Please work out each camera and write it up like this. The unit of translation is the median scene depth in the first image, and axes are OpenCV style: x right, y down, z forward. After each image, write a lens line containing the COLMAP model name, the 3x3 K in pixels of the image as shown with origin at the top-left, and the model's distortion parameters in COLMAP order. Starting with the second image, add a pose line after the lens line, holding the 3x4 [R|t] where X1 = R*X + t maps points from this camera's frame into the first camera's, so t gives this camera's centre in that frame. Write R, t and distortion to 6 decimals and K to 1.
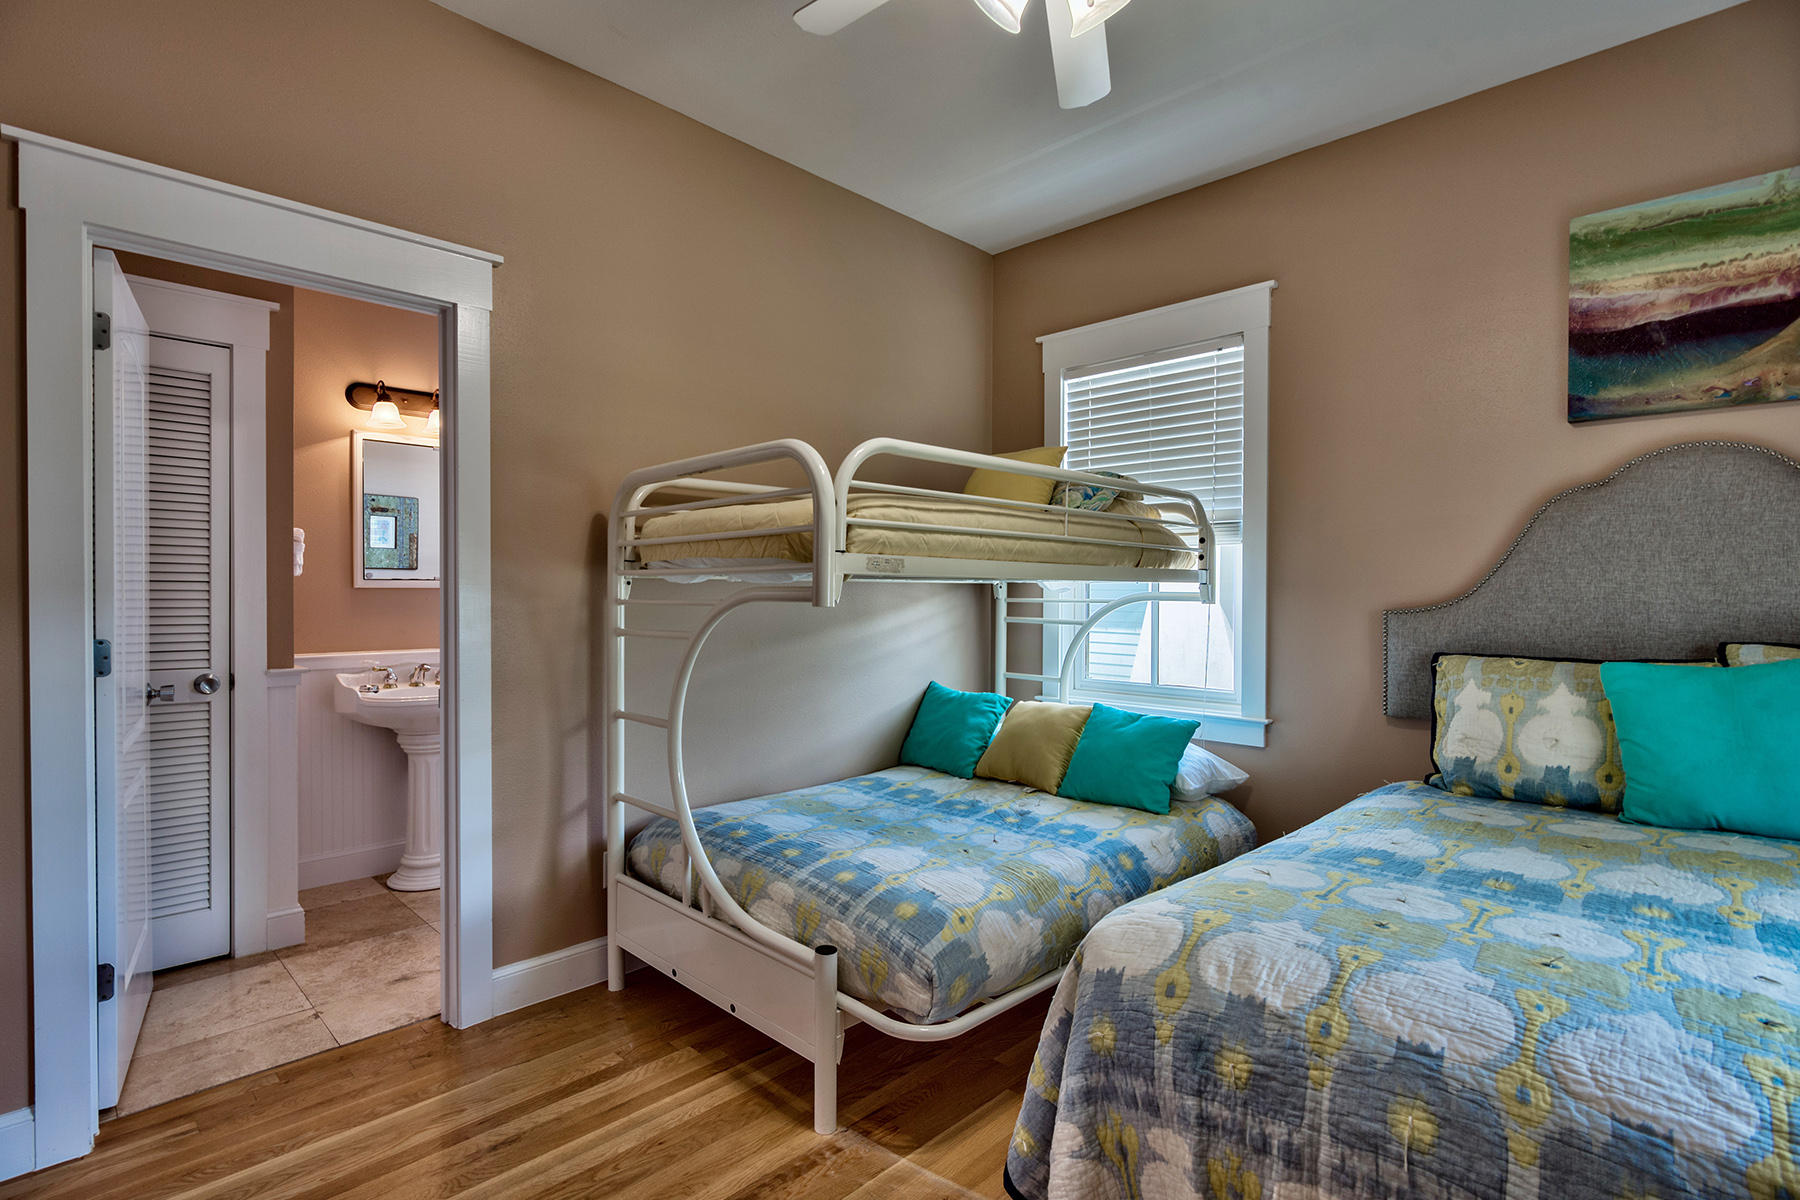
lens RADIAL K [[882.2, 0, 900.0], [0, 882.2, 600.0], [0, 0, 1]] dist [0.016337, -0.000122]
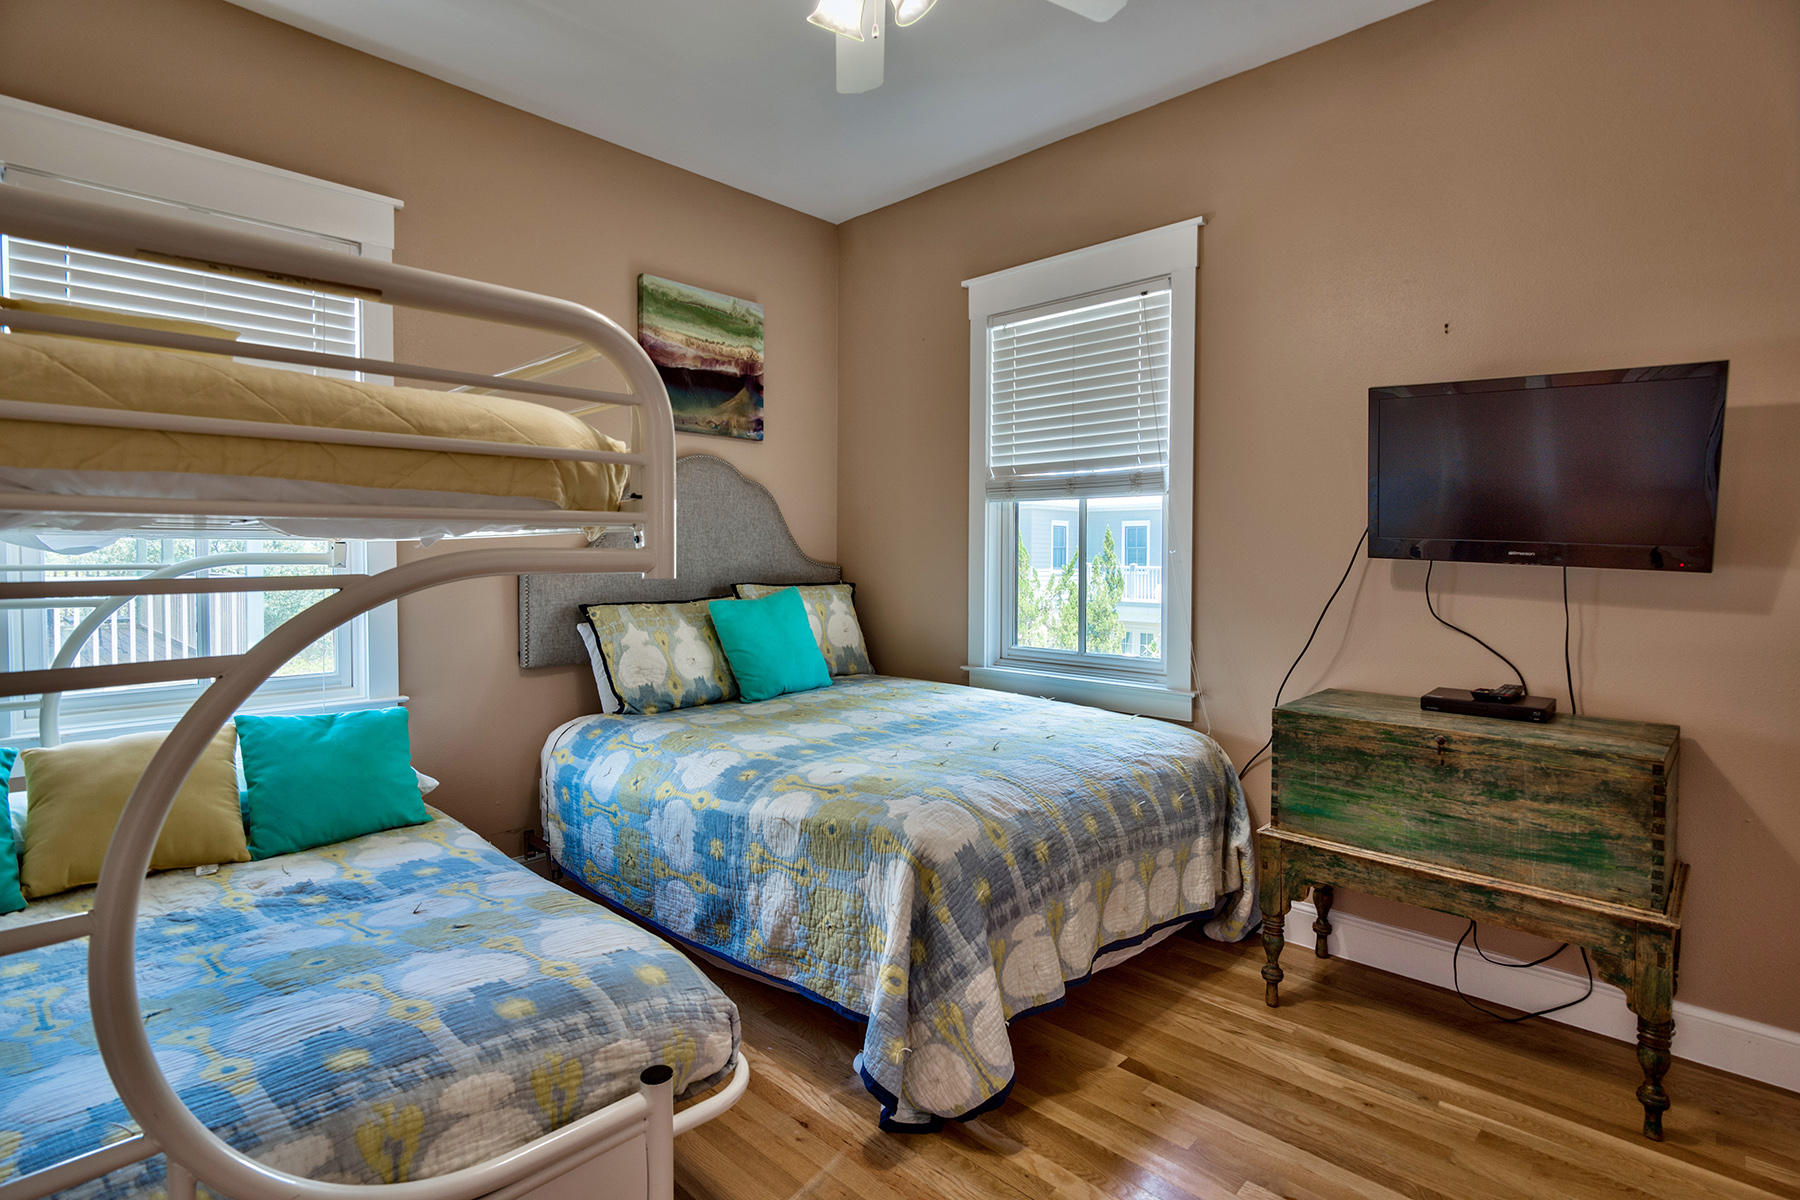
lens RADIAL K [[882.2, 0, 900.0], [0, 882.2, 600.0], [0, 0, 1]] dist [0.016337, -0.000122]
pose [[-0.020400, -0.054794, 0.998289, -0.641233], [0.006211, 0.998471, 0.054931, -0.009371], [-0.999773, 0.007321, -0.020029, 0.693436]]
